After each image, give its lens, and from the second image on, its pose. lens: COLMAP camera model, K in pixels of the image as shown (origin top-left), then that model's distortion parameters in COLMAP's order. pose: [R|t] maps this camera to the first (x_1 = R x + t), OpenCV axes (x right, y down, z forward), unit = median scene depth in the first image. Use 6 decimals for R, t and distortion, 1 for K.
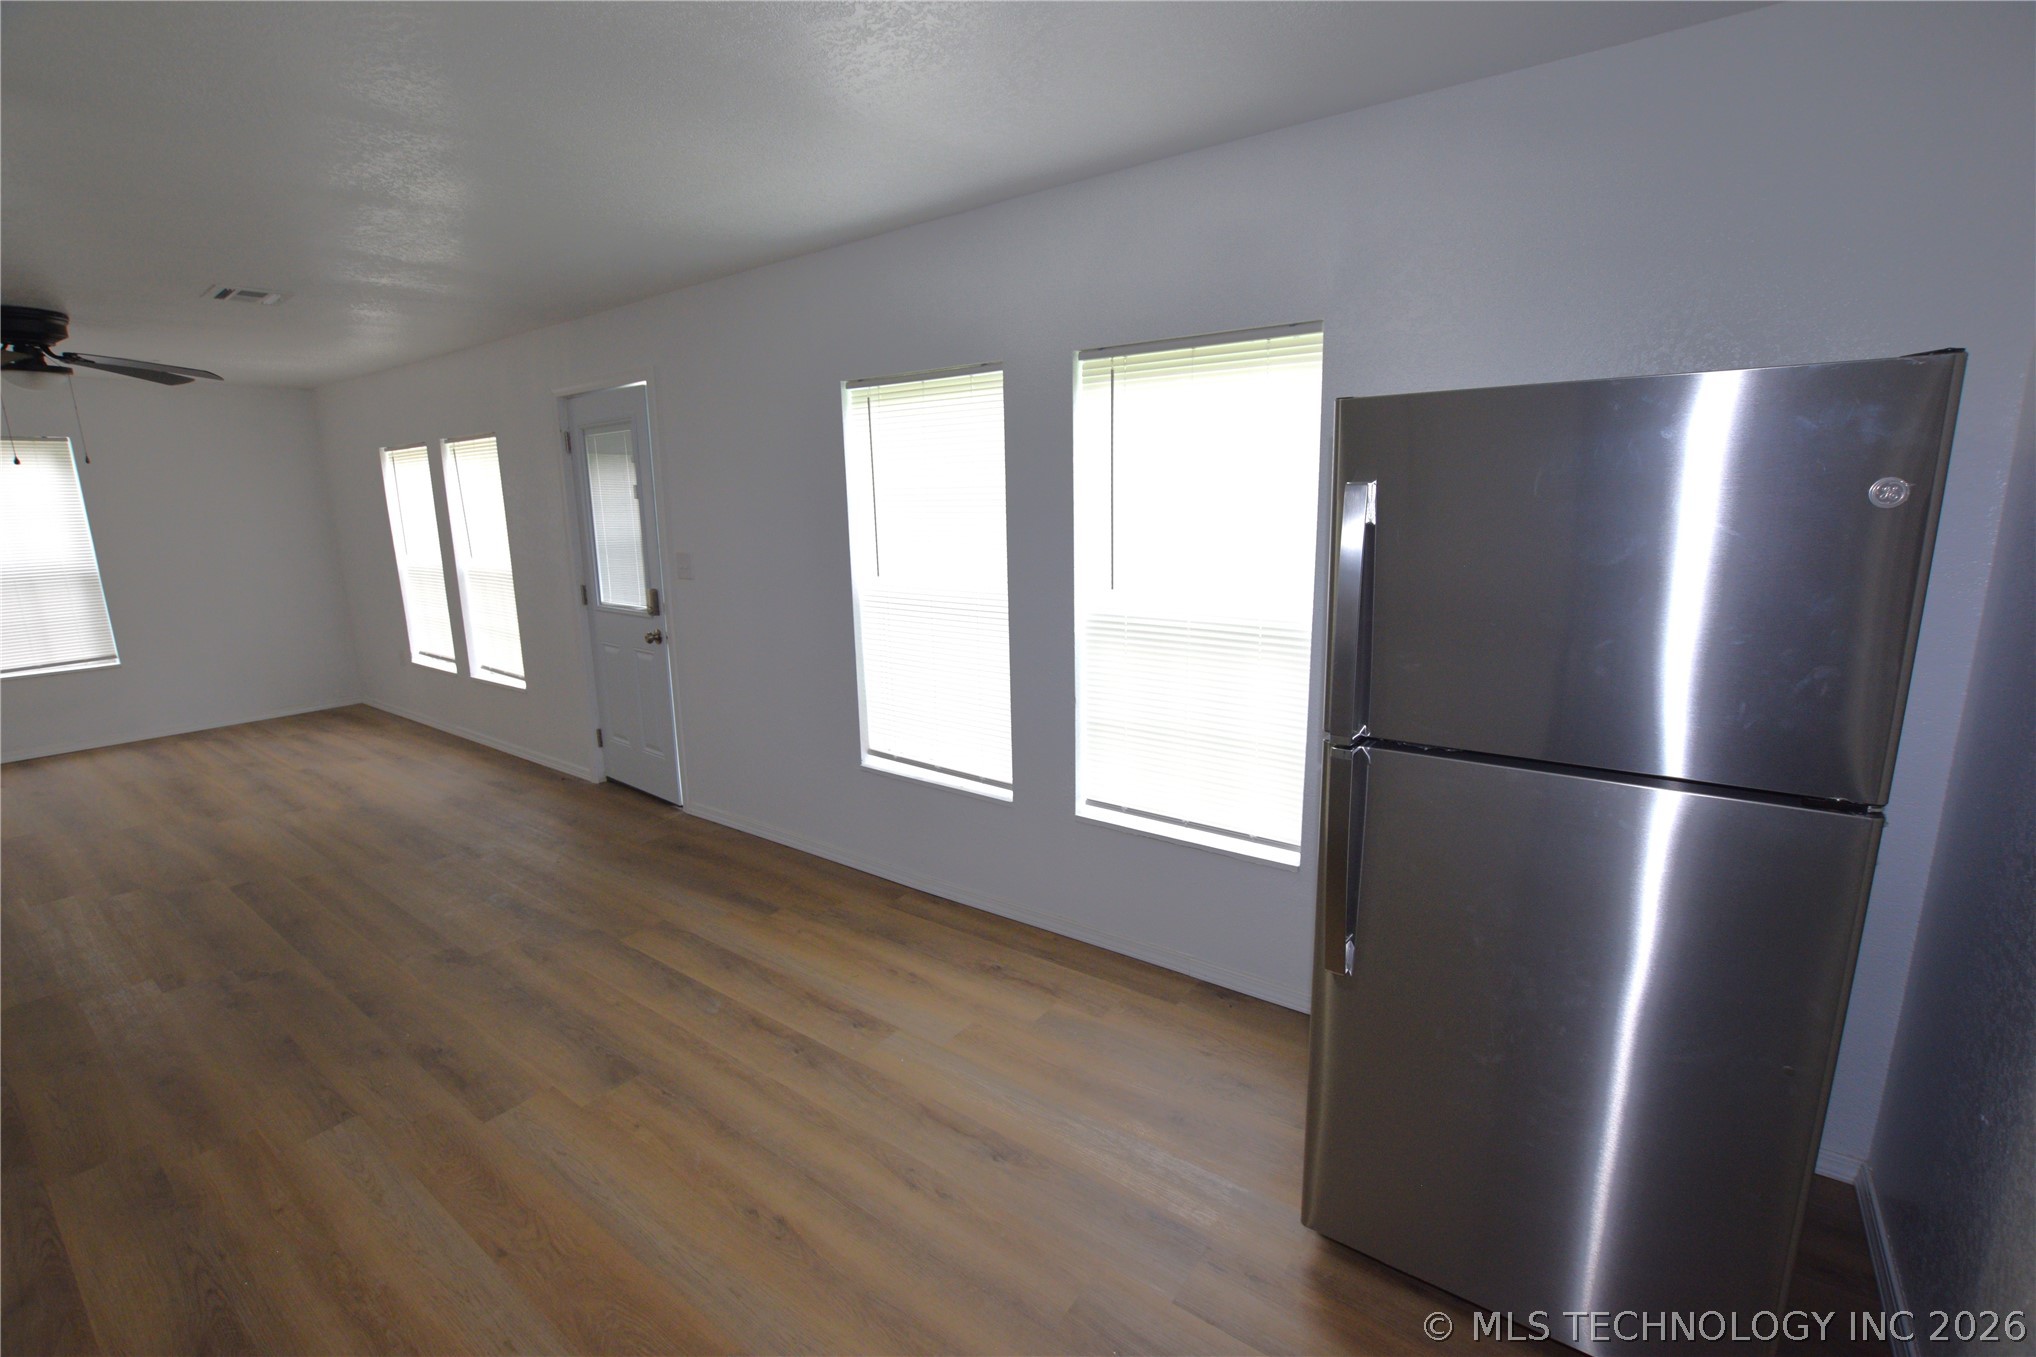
lens RADIAL K [[895.4, 0, 1026.8], [0, 895.4, 685.4], [0, 0, 1]] dist [-0.032932, 0.007491]
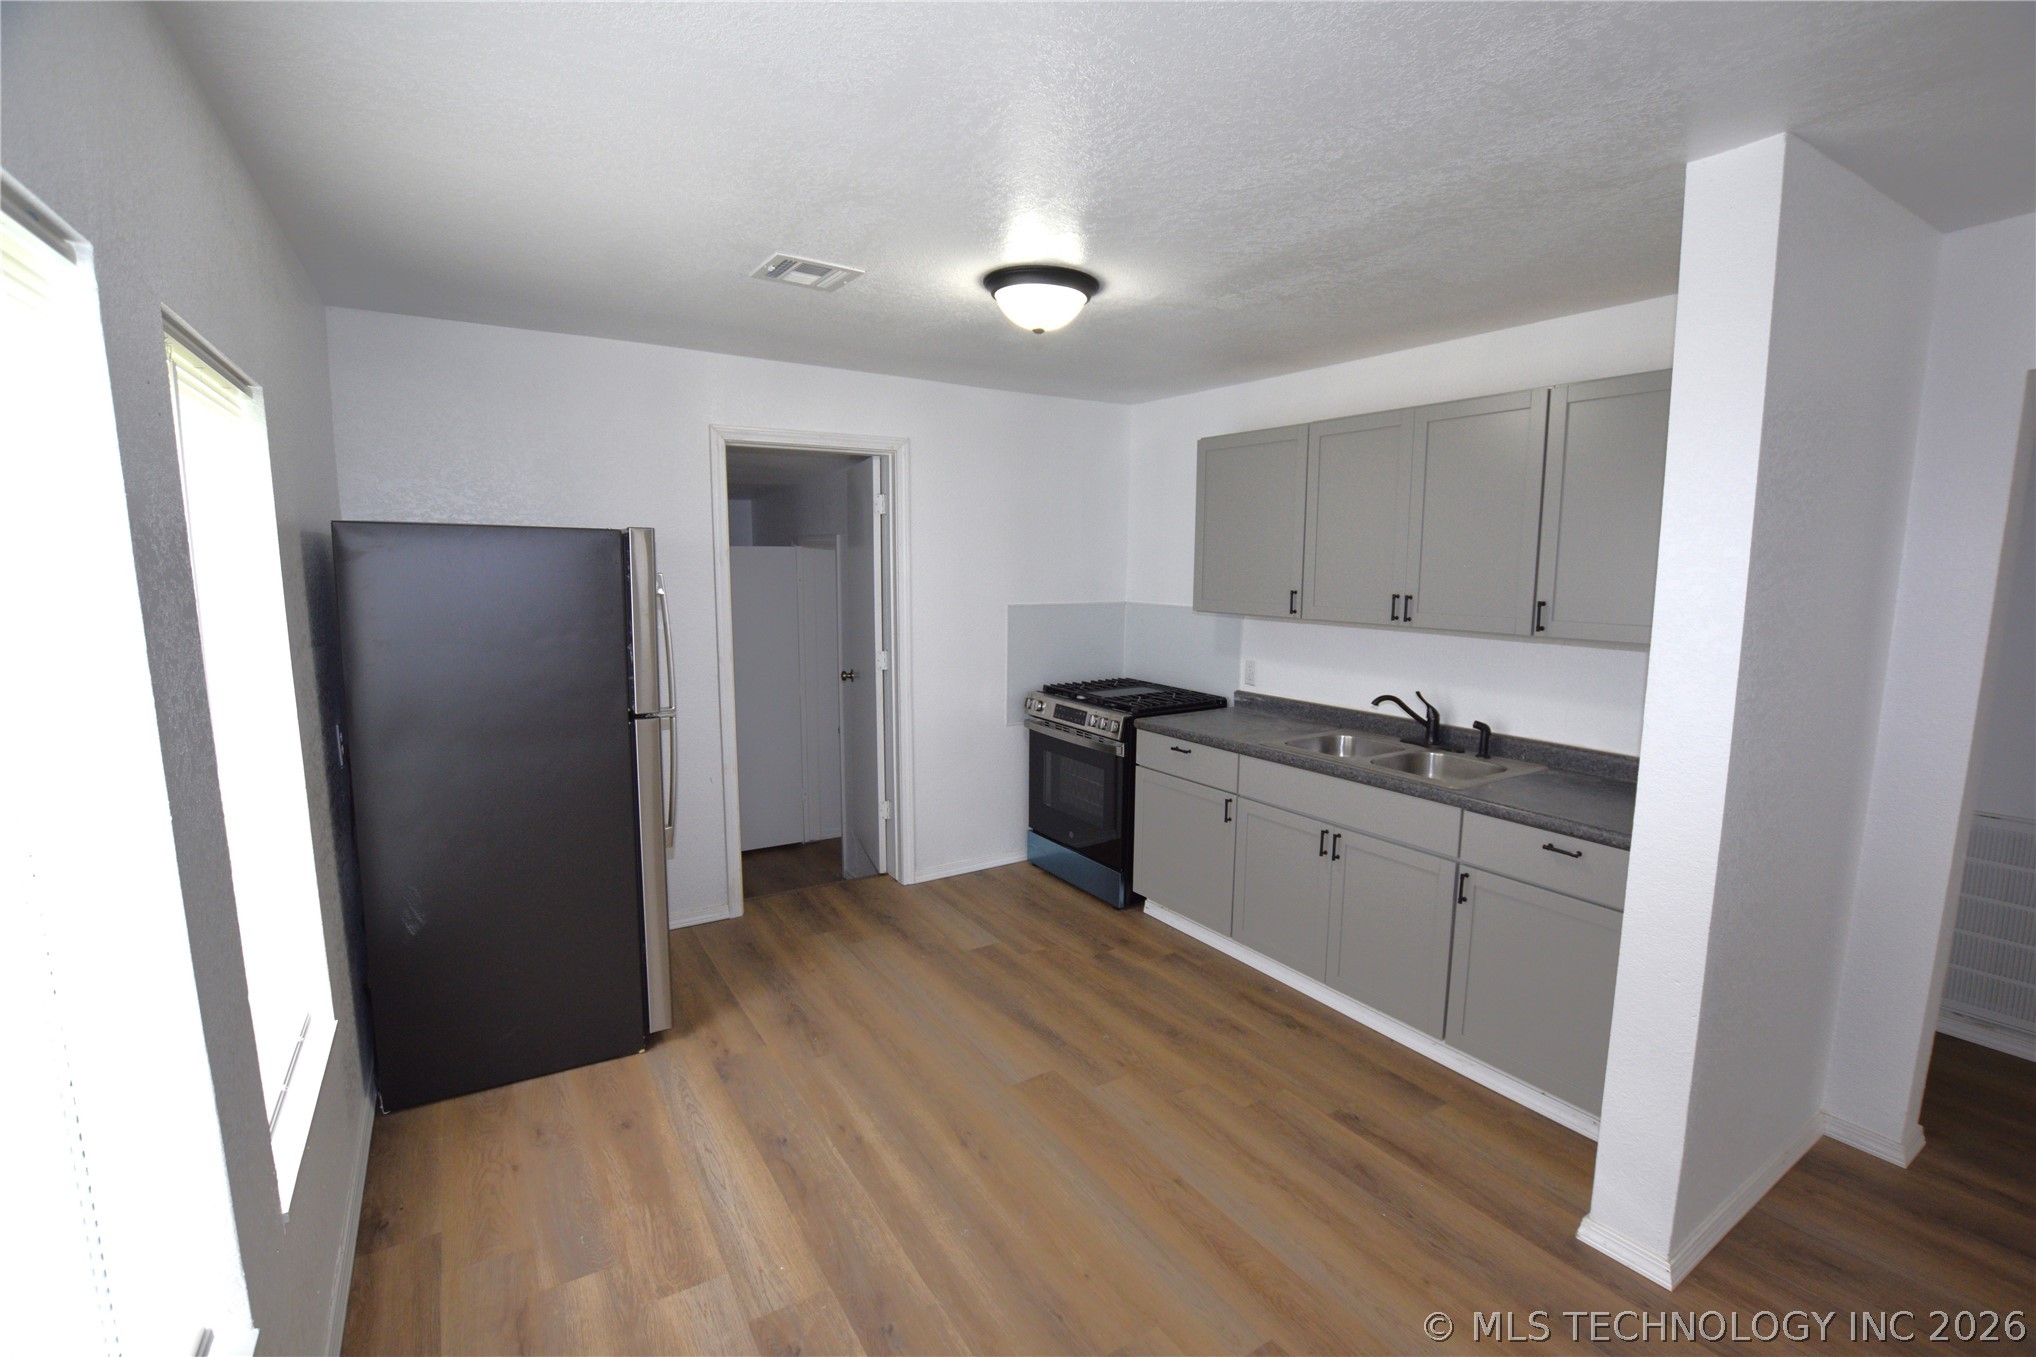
lens RADIAL K [[915.6, 0, 1018.0], [0, 915.6, 678.5], [0, 0, 1]] dist [0.001684, 0.000140]
pose [[-0.929388, -0.028780, 0.367981, -0.563266], [0.094275, 0.945378, 0.312045, -0.292004], [-0.356862, 0.324702, -0.875910, 1.319491]]
